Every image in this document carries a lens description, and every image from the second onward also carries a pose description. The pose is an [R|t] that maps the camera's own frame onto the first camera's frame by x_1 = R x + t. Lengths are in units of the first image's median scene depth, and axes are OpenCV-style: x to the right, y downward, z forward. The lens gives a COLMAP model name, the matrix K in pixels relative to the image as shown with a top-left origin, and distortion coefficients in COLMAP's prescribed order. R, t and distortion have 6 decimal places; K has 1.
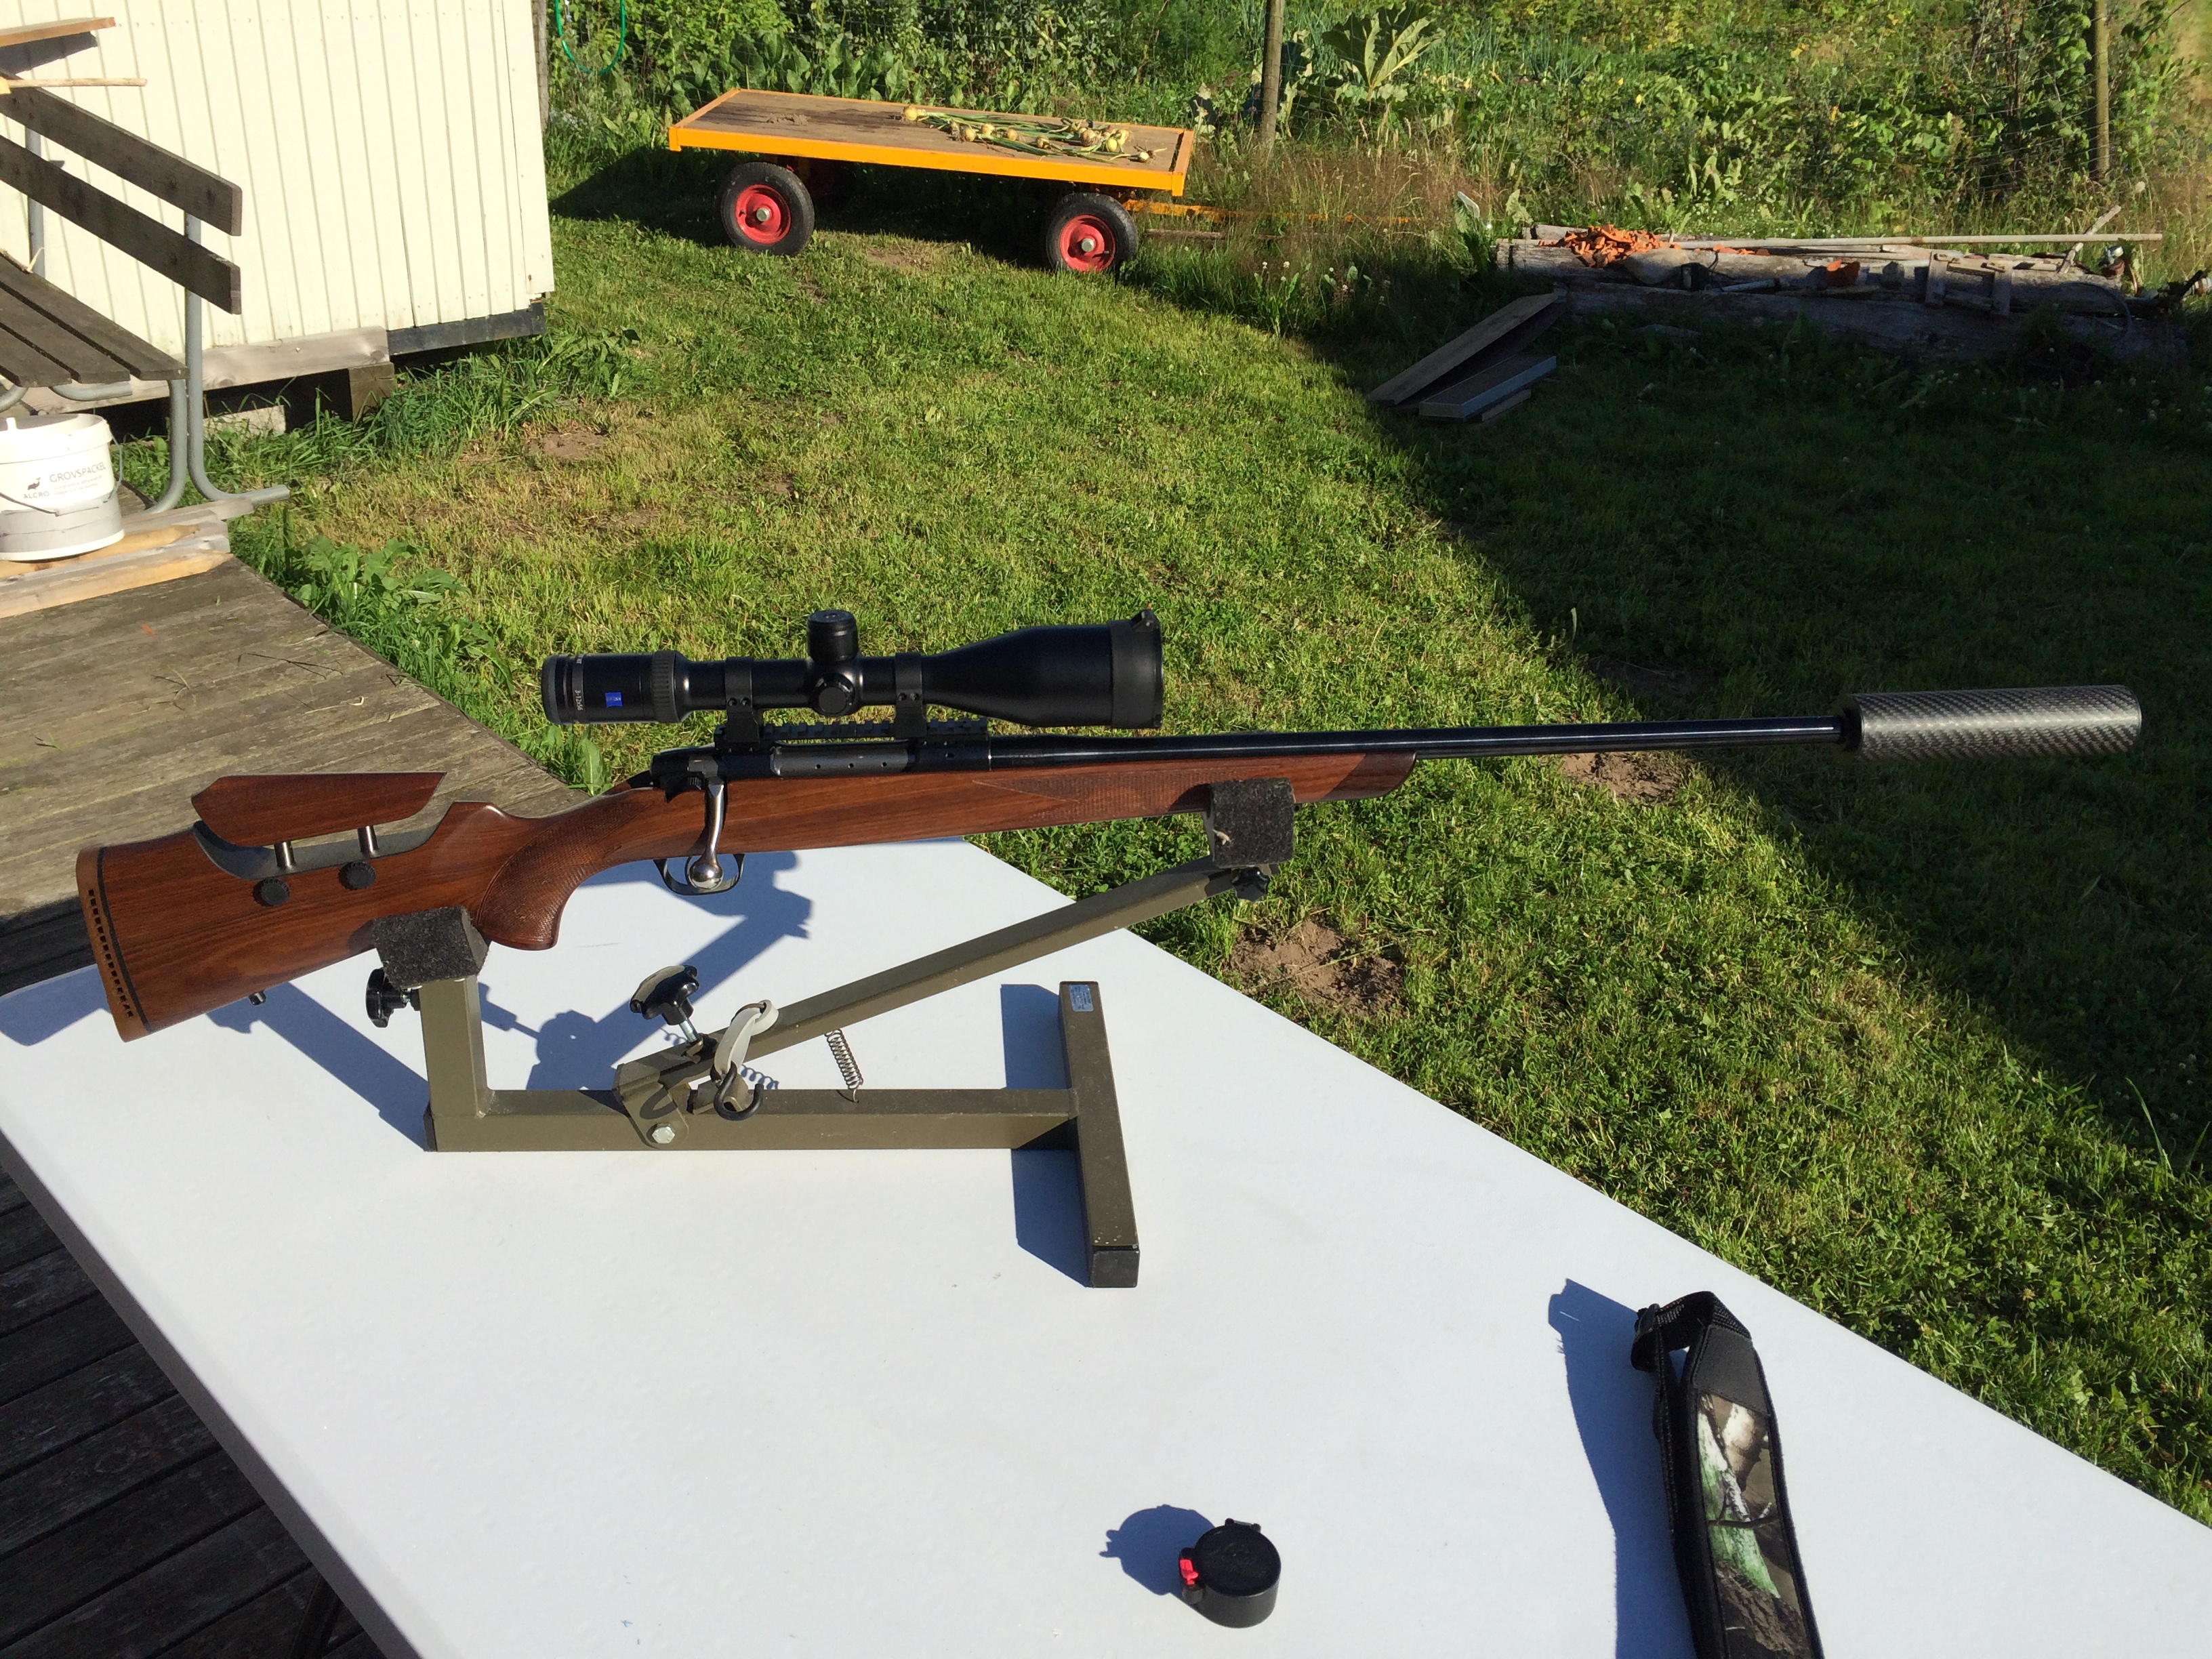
lens RADIAL K [[1899.3, 0, 1098.1], [0, 1899.3, 823.2], [0, 0, 1]] dist [0.078517, -0.120702]
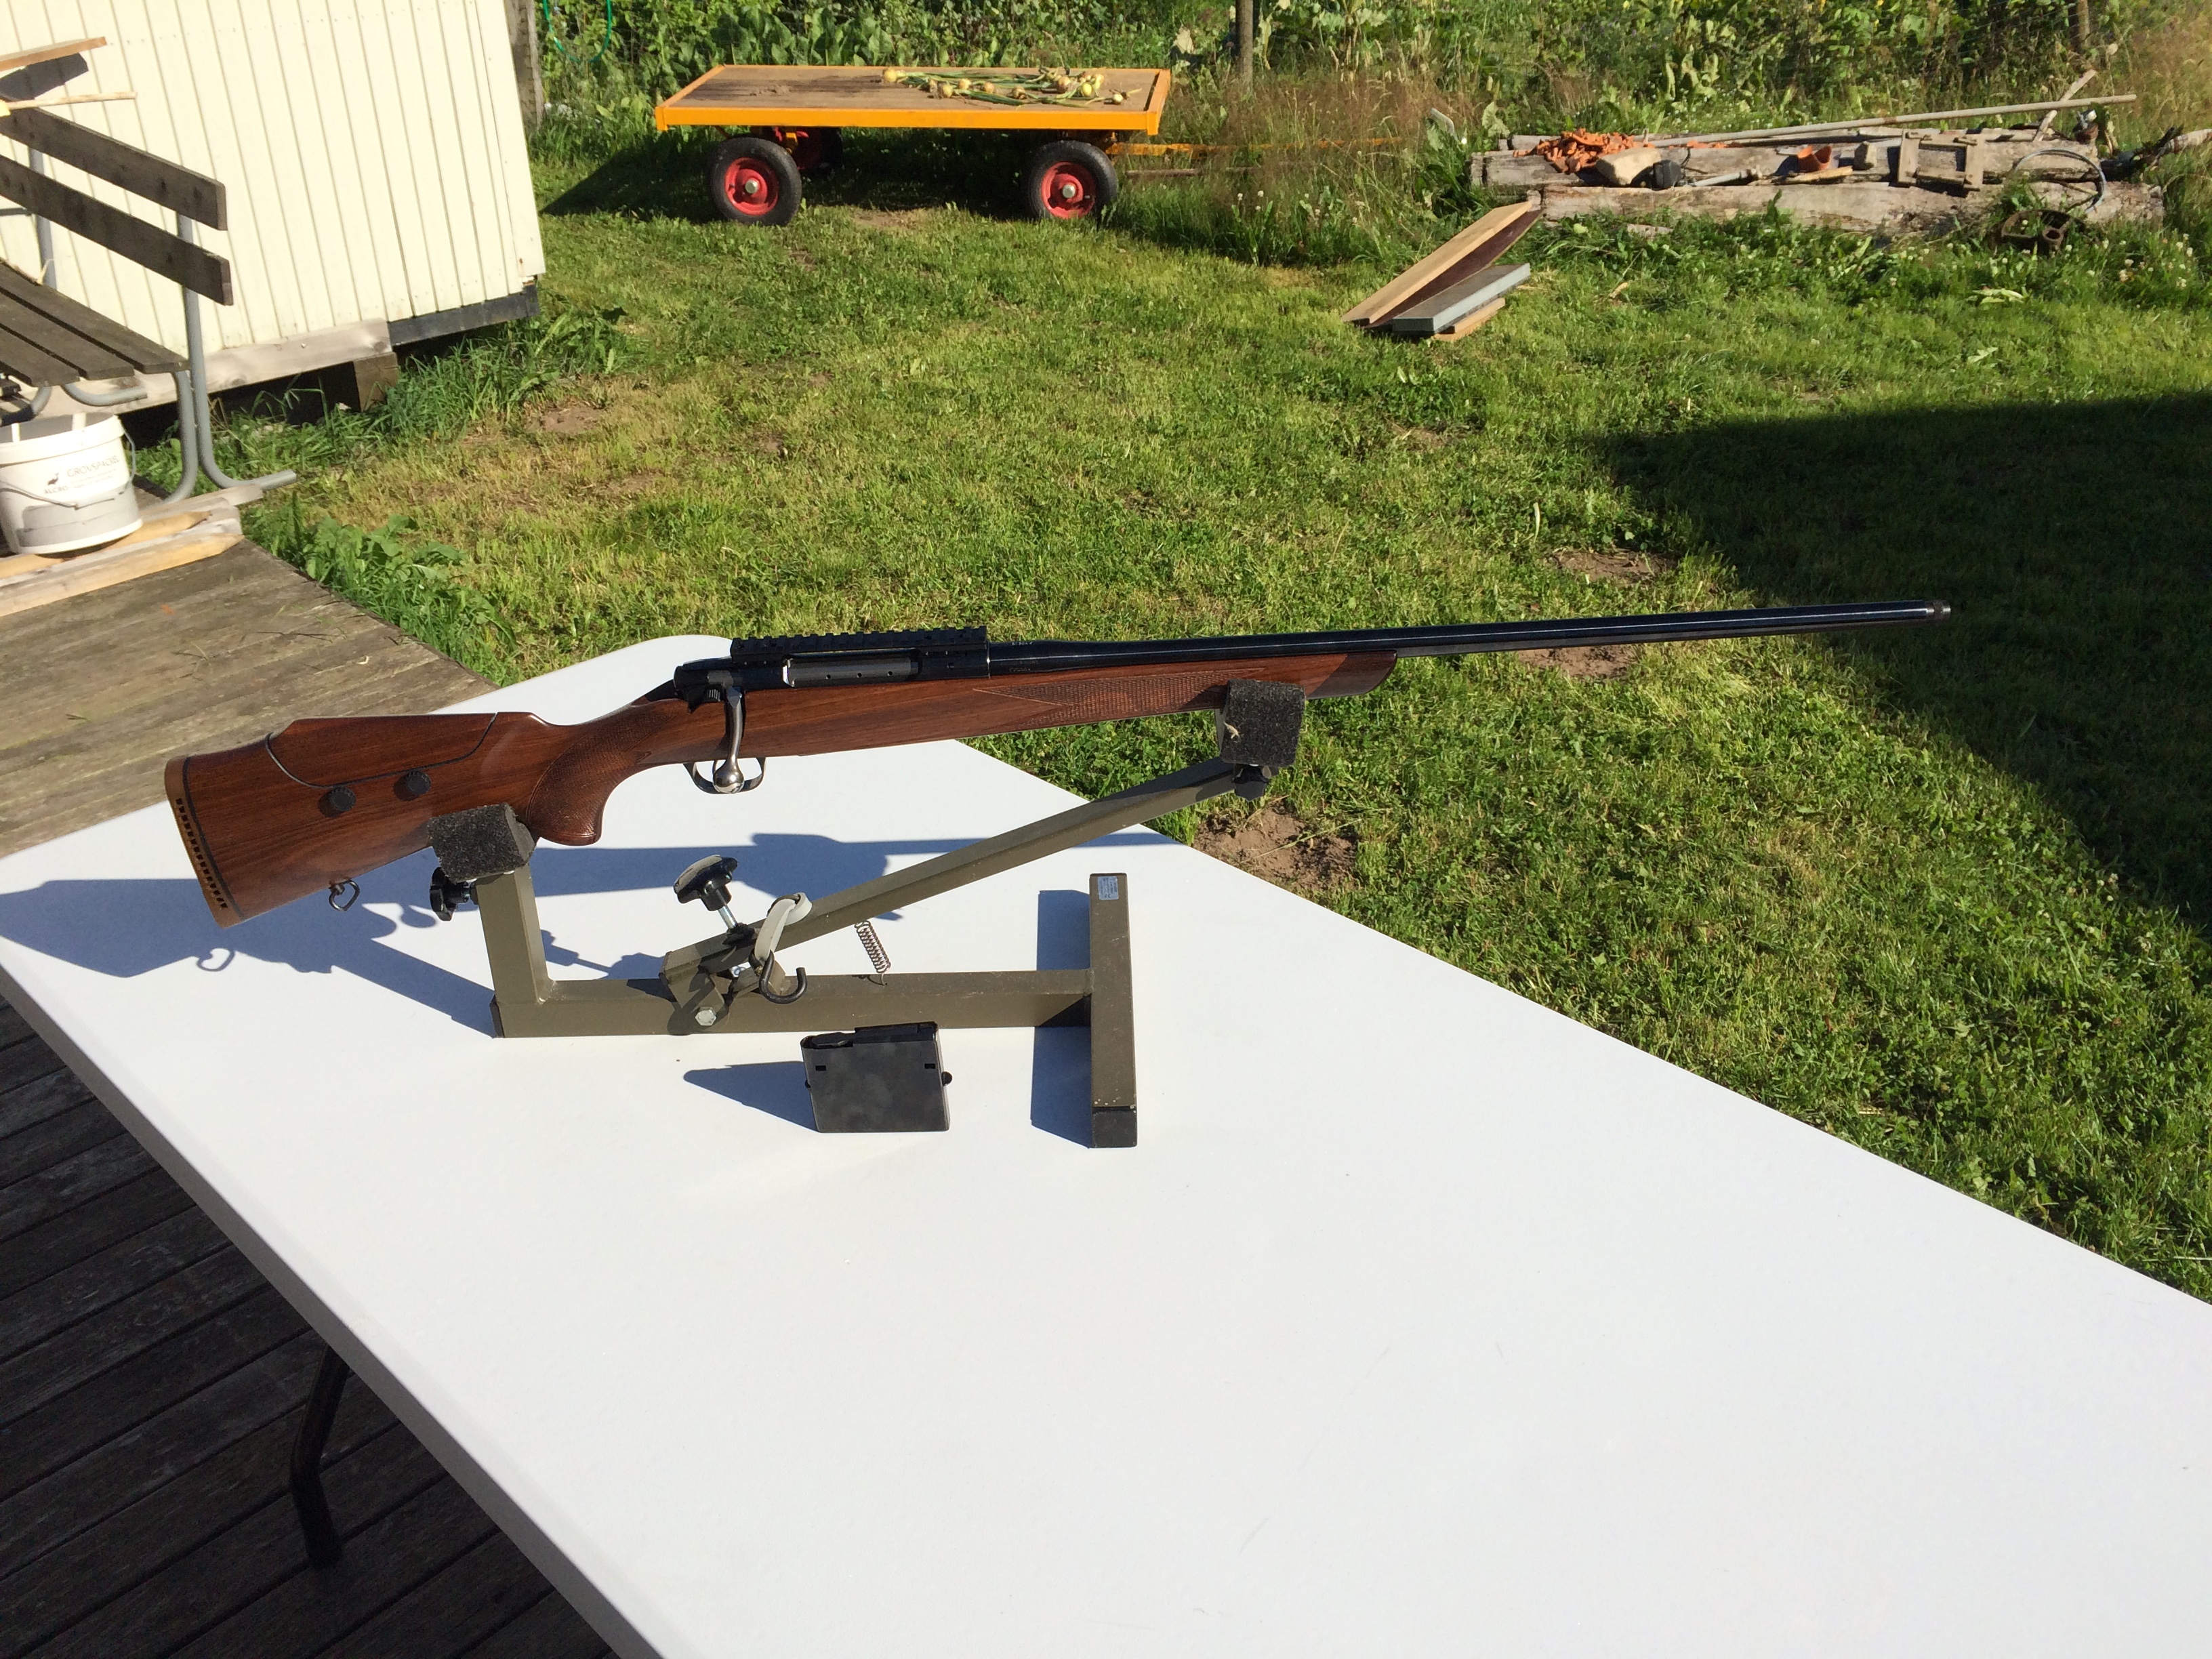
lens RADIAL K [[1878.7, 0, 1097.0], [0, 1878.7, 861.6], [0, 0, 1]] dist [0.078858, -0.112384]
pose [[0.997115, -0.064894, -0.039386, 0.039054], [0.066353, 0.997112, 0.036945, 0.025184], [0.036875, -0.039451, 0.998541, -0.030579]]
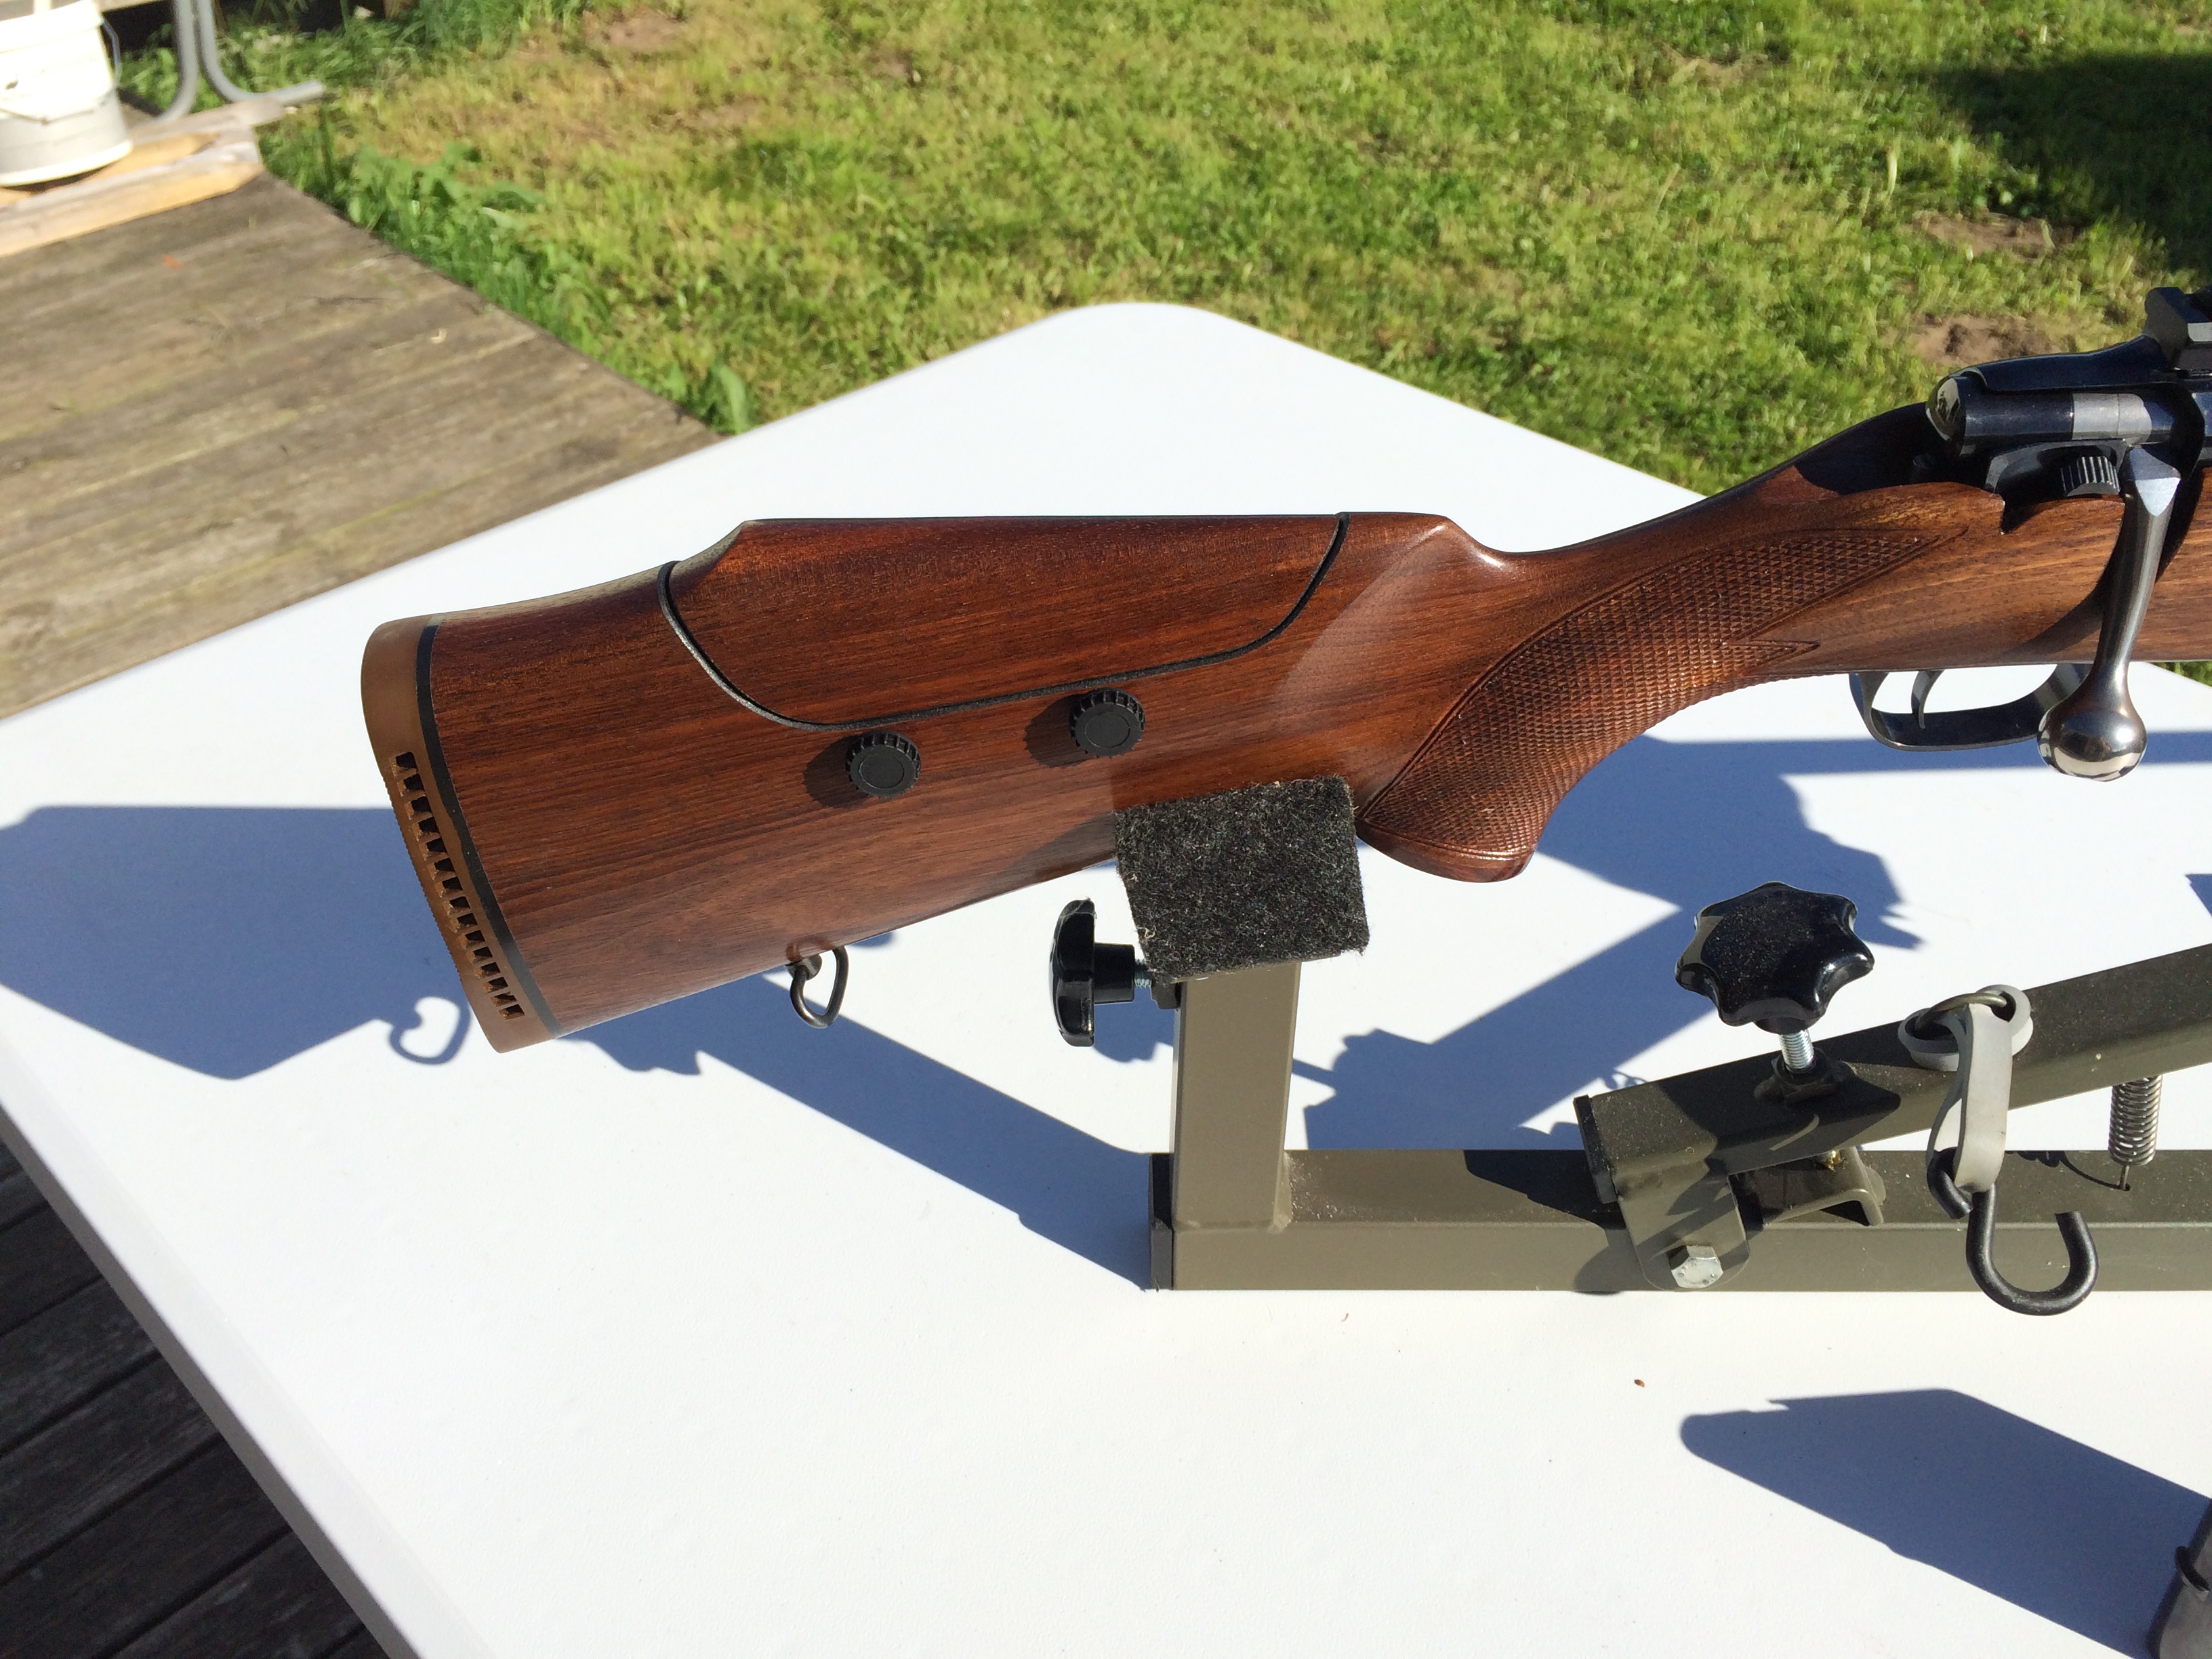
lens RADIAL K [[1897.5, 0, 1106.0], [0, 1897.5, 829.5], [0, 0, 1]] dist [0.087847, -0.137690]
pose [[0.998065, -0.043597, -0.044327, -0.056128], [0.050738, 0.983185, 0.175422, 0.008898], [0.035933, -0.177331, 0.983495, 0.129091]]
